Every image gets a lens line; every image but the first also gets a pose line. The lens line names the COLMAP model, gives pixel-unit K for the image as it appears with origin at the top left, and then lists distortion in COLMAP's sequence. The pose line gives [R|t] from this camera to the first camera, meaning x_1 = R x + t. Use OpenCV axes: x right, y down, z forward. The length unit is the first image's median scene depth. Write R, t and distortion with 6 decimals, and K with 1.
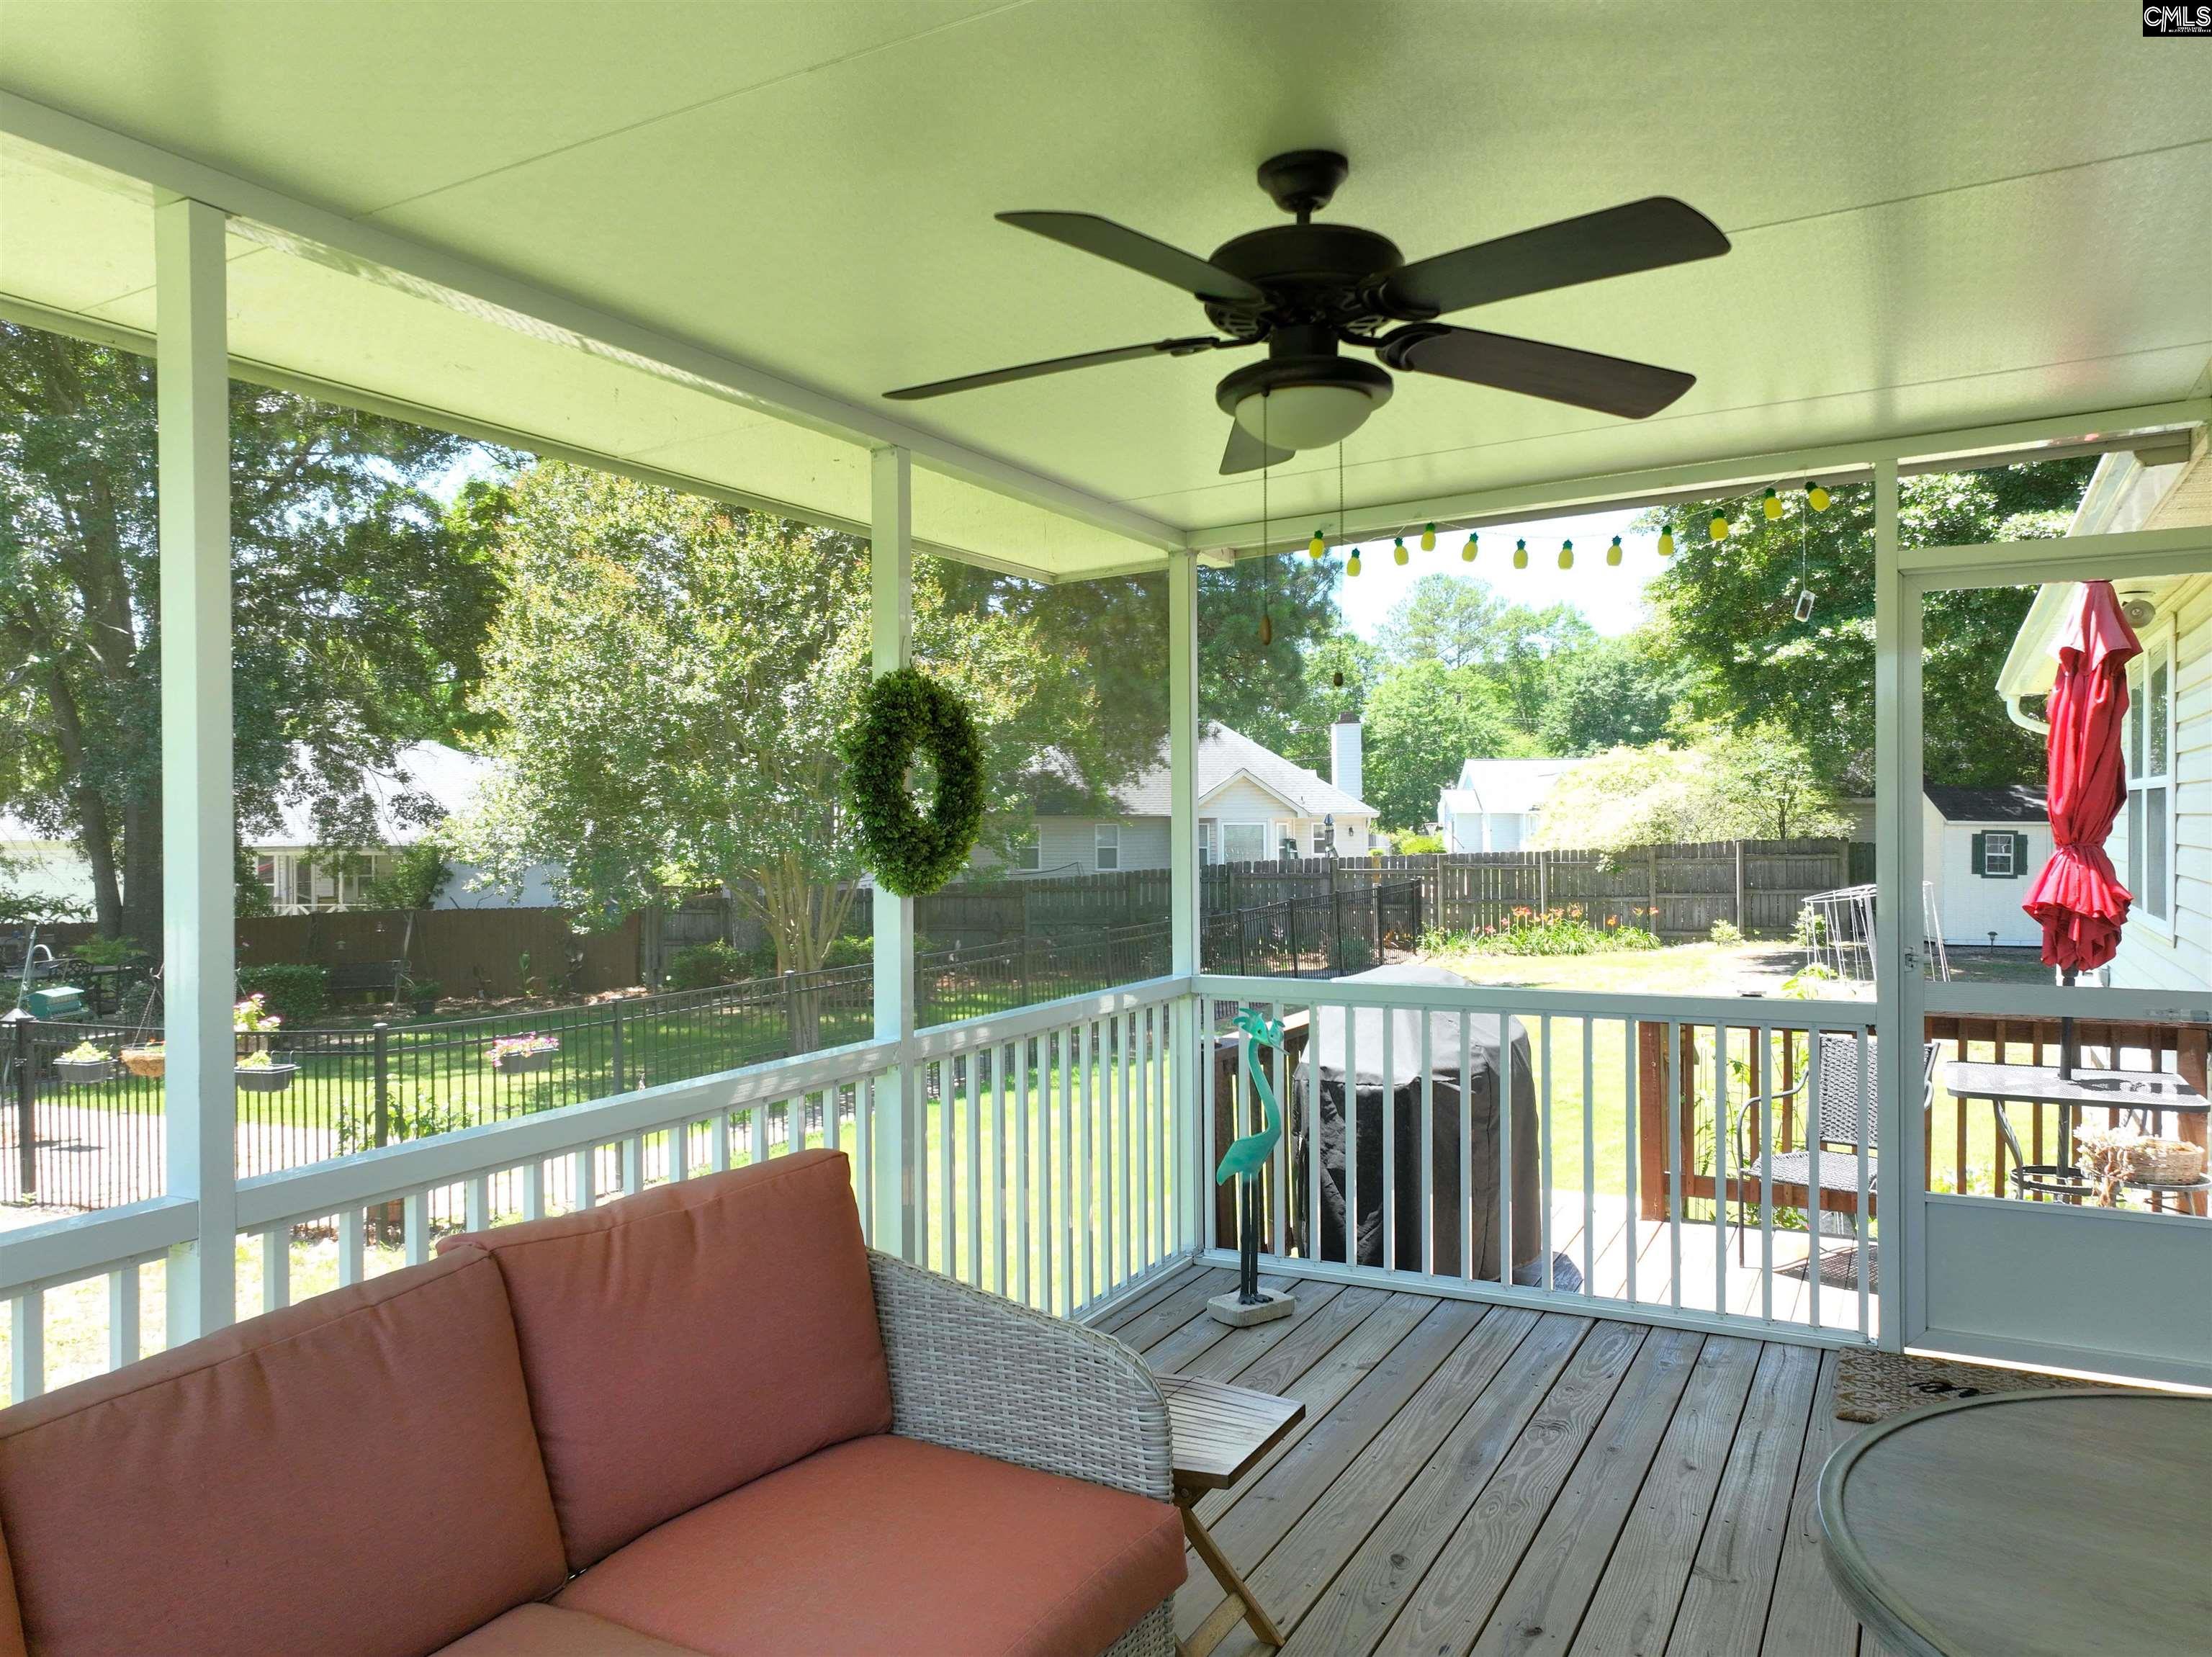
lens RADIAL K [[1570.2, 0, 1118.9], [0, 1570.2, 823.7], [0, 0, 1]] dist [0.006378, 0.007085]
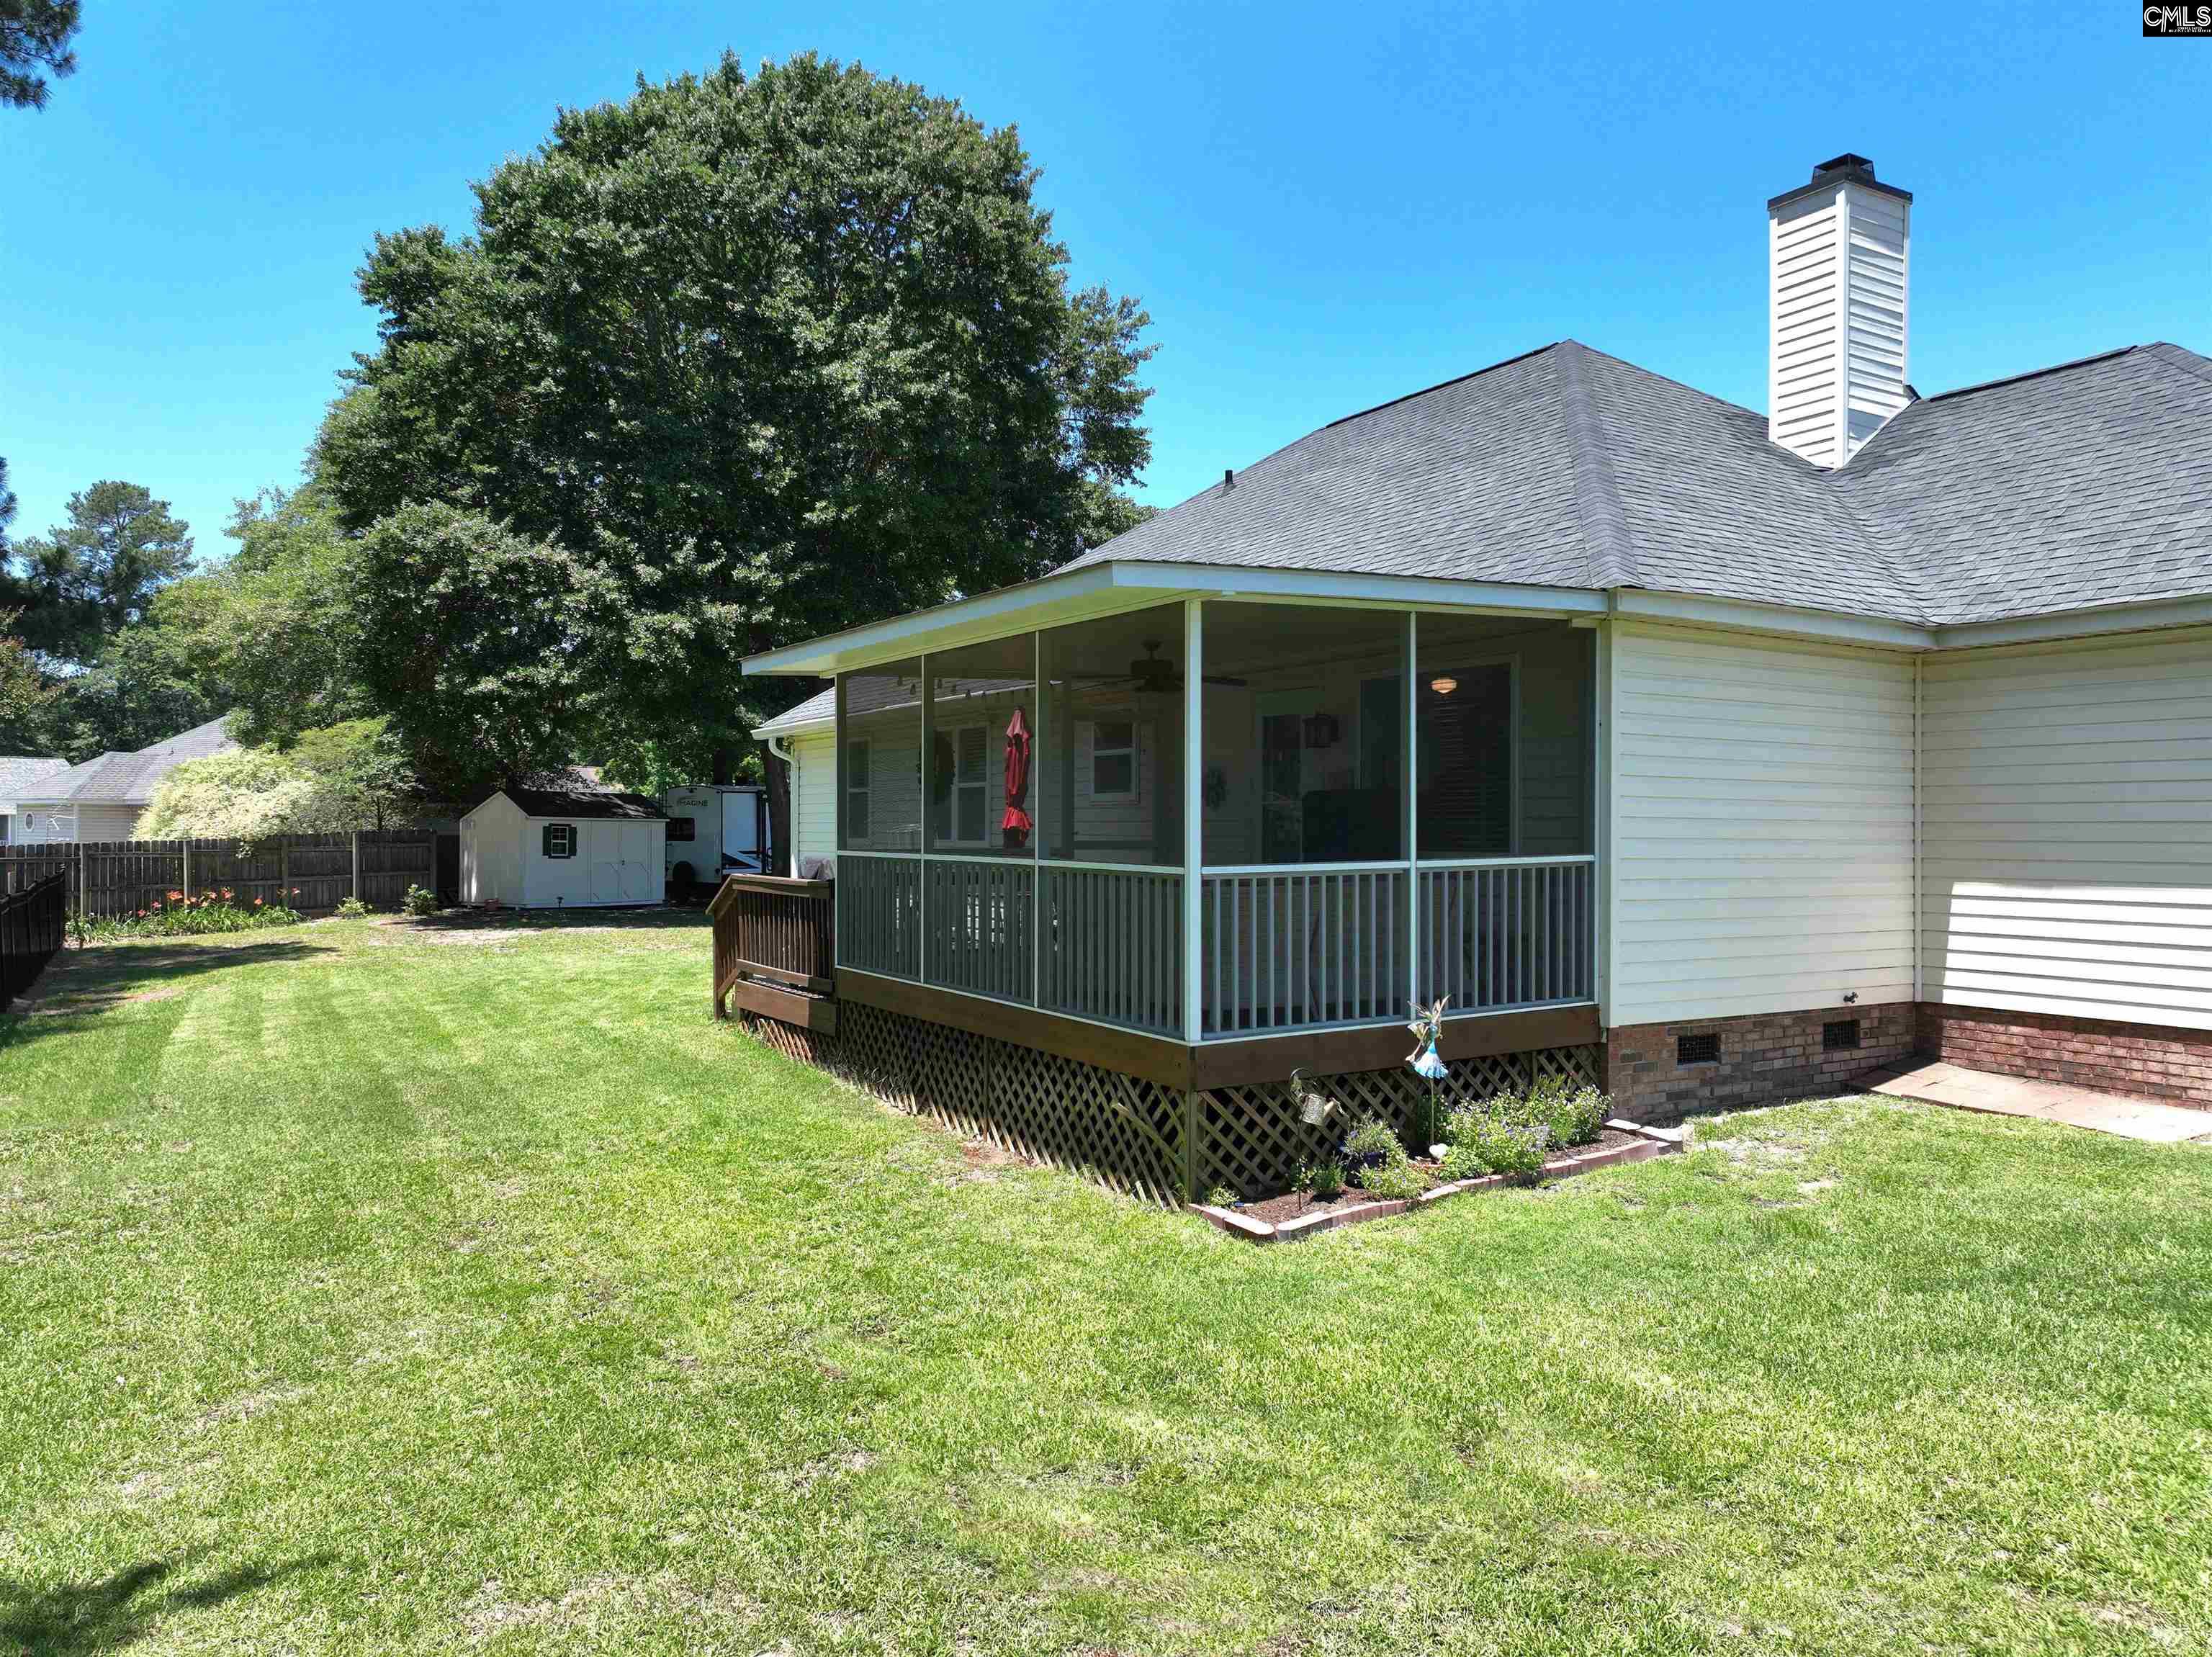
lens RADIAL K [[1570.2, 0, 1118.9], [0, 1570.2, 823.7], [0, 0, 1]] dist [0.006378, 0.007085]
pose [[0.512951, 0.012333, 0.858329, -0.343501], [-0.006010, 0.999924, -0.010776, 0.014815], [-0.858397, 0.000369, 0.512986, -0.117058]]
